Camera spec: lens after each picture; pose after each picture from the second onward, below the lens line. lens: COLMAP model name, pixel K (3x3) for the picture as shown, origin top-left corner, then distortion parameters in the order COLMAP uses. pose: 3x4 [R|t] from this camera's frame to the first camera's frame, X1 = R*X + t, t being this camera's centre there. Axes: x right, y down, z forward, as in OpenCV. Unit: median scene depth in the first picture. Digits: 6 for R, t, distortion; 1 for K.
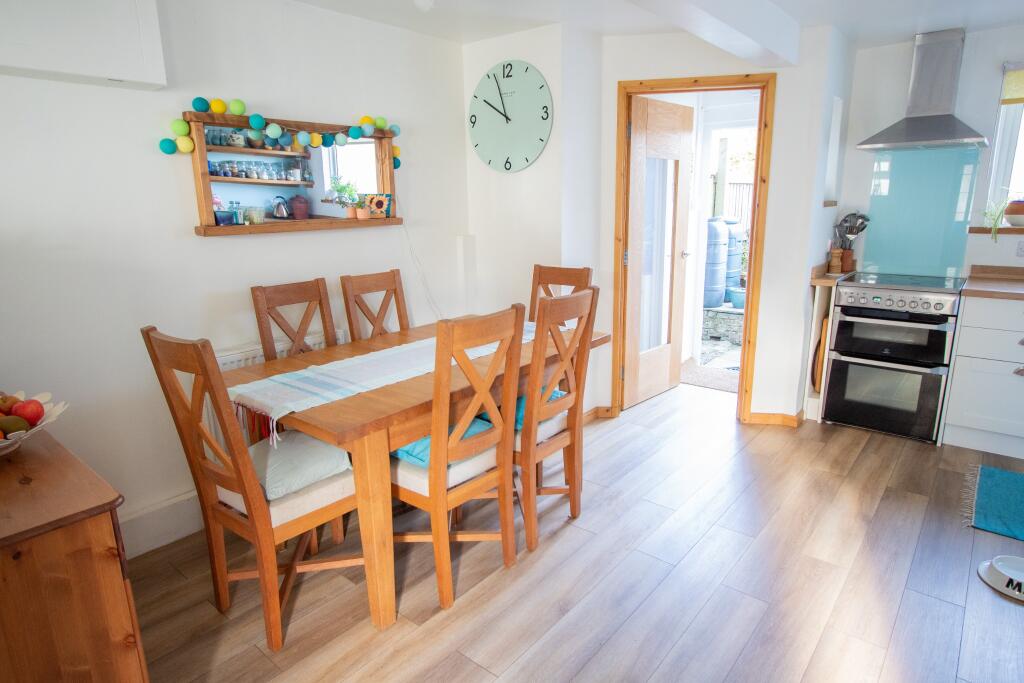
lens RADIAL K [[590.3, 0, 514.6], [0, 590.3, 345.1], [0, 0, 1]] dist [-0.005877, -0.001262]
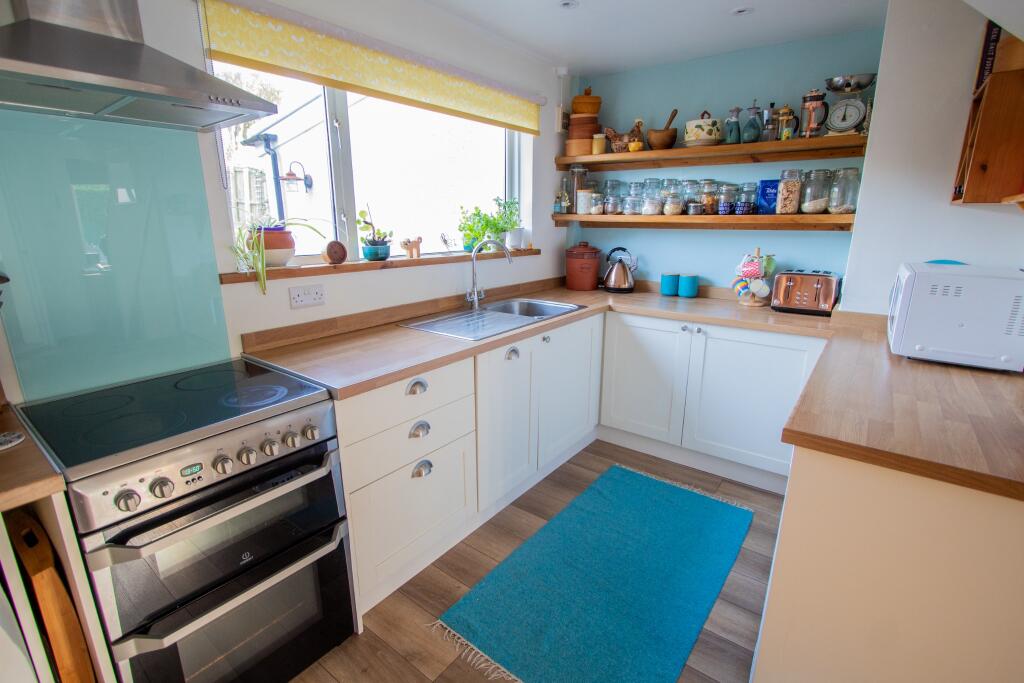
lens RADIAL K [[474.5, 0, 515.3], [0, 474.5, 343.3], [0, 0, 1]] dist [-0.017712, 0.001666]
pose [[-0.045053, -0.240286, 0.969656, 0.316862], [0.236676, 0.940440, 0.244043, -0.191456], [-0.970544, 0.240489, 0.014500, 0.772710]]
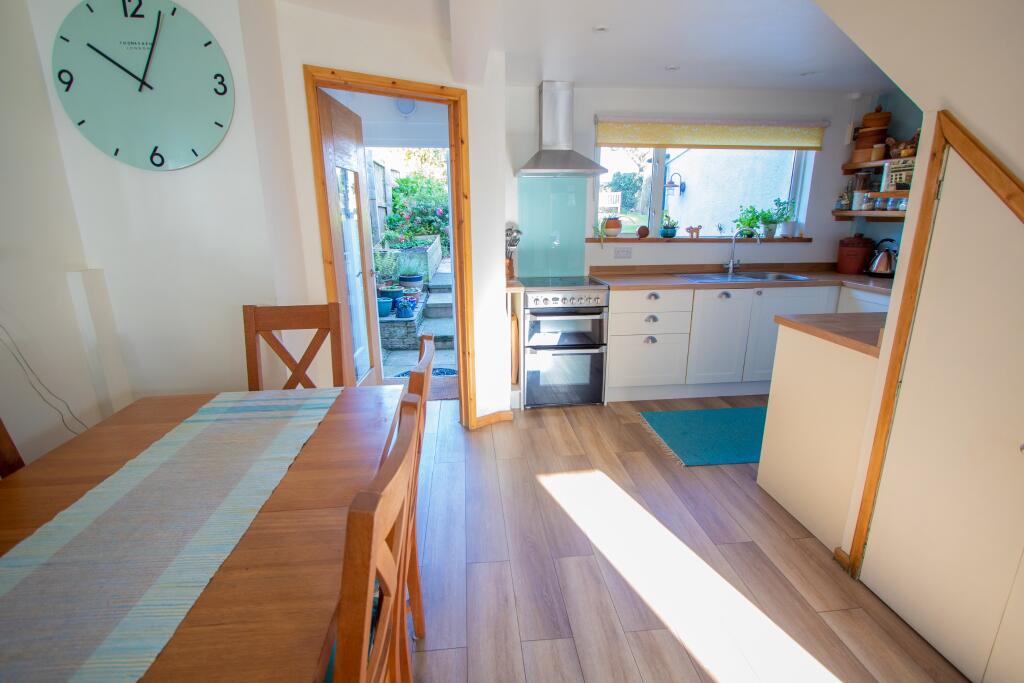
lens RADIAL K [[474.5, 0, 514.7], [0, 474.5, 343.4], [0, 0, 1]] dist [-0.017712, 0.001666]
pose [[0.699763, -0.175110, 0.692581, -0.131894], [0.163616, 0.983007, 0.083228, -0.085823], [-0.695386, 0.055078, 0.716522, 0.377068]]
